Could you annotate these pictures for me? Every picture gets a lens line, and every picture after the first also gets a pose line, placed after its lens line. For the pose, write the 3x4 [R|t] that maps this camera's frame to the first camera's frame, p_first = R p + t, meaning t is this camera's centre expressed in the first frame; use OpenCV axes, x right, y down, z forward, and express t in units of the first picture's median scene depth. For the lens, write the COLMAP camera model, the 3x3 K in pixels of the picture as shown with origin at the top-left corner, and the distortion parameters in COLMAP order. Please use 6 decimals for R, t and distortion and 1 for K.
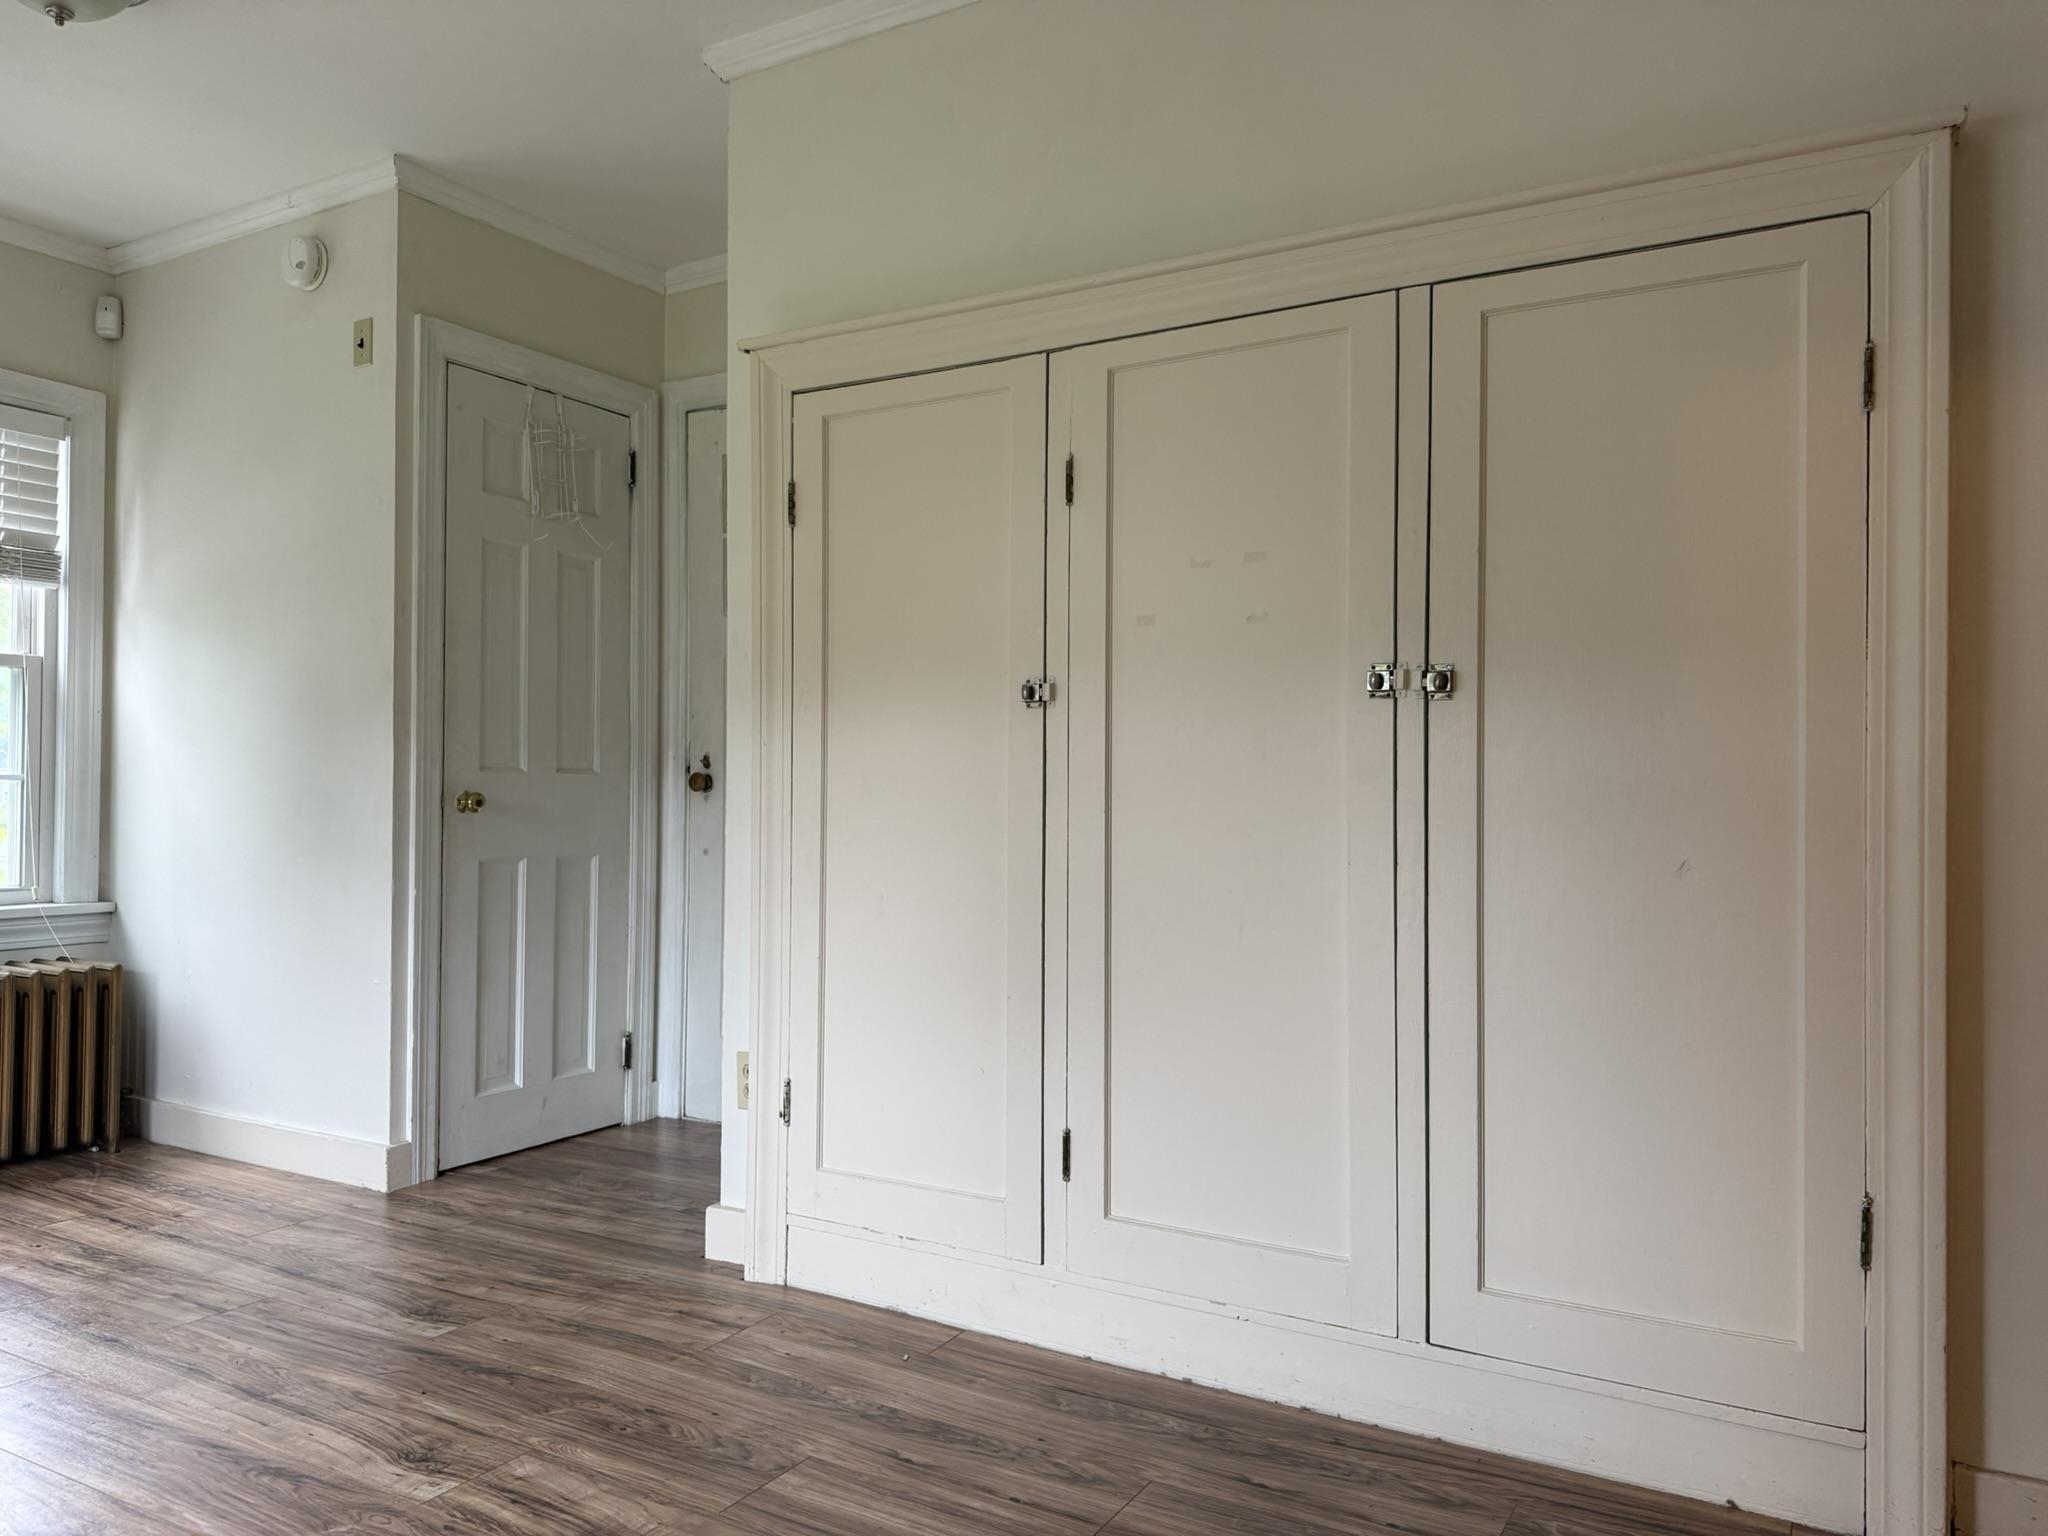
lens RADIAL K [[1420.3, 0, 1034.9], [0, 1420.3, 777.4], [0, 0, 1]] dist [0.054612, -0.045776]
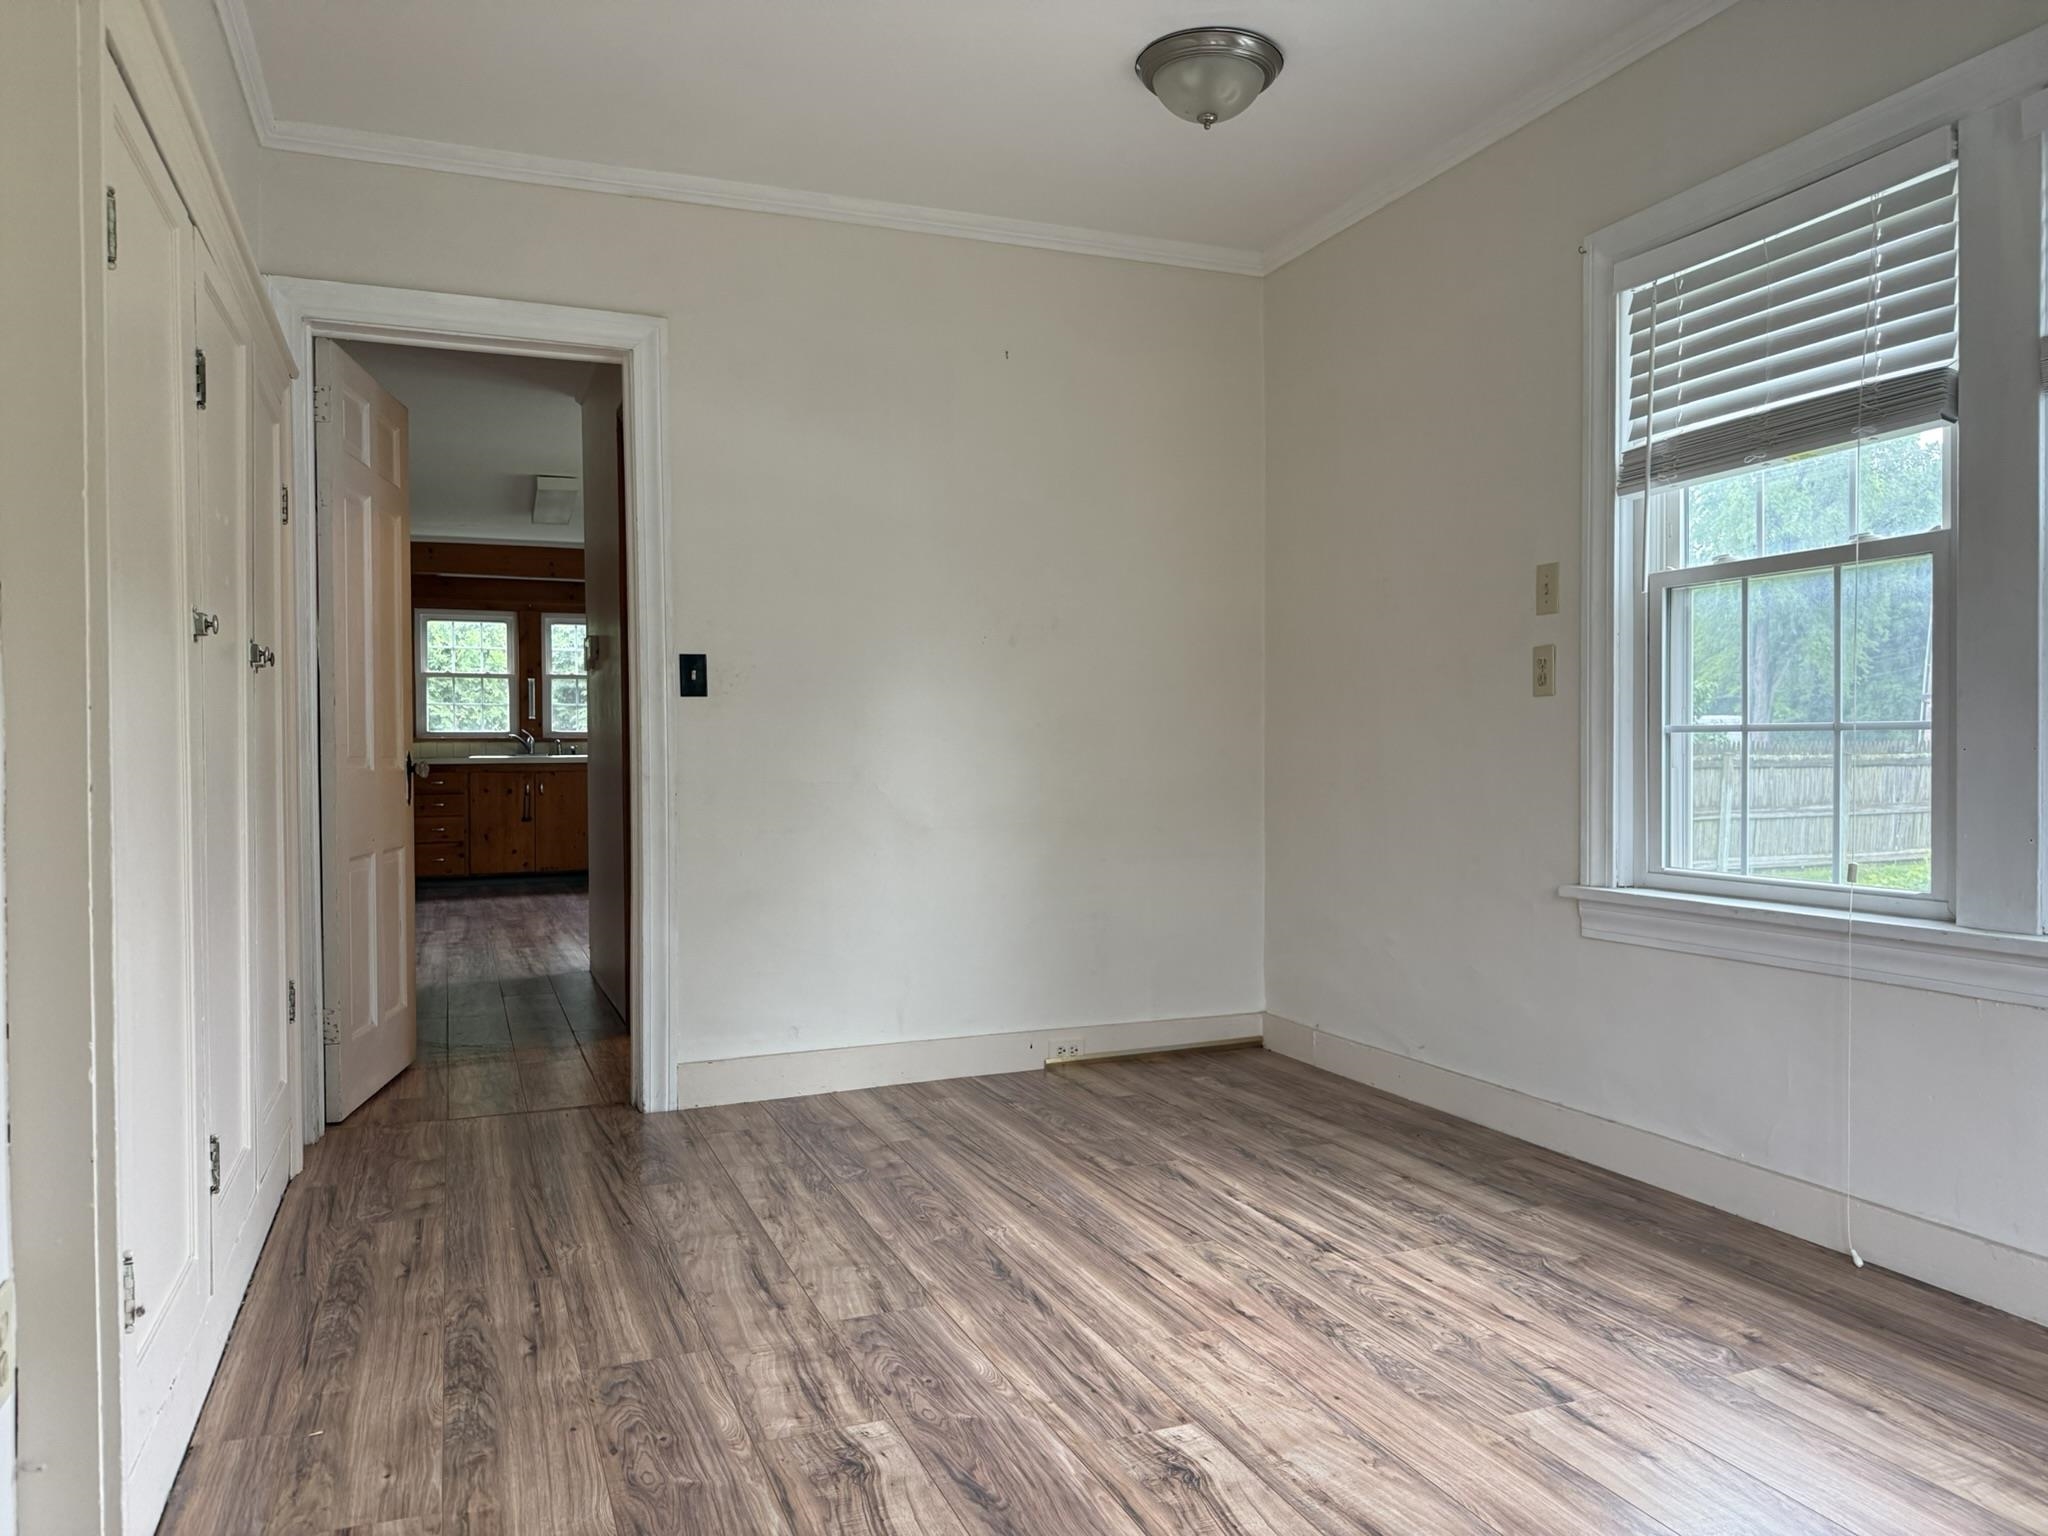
lens RADIAL K [[1420.3, 0, 1034.9], [0, 1420.3, 777.4], [0, 0, 1]] dist [0.054612, -0.045776]
pose [[-0.781652, -0.008100, 0.623662, -1.086111], [-0.000961, 0.999930, 0.011782, 0.030519], [-0.623713, 0.008610, -0.781606, 1.645612]]
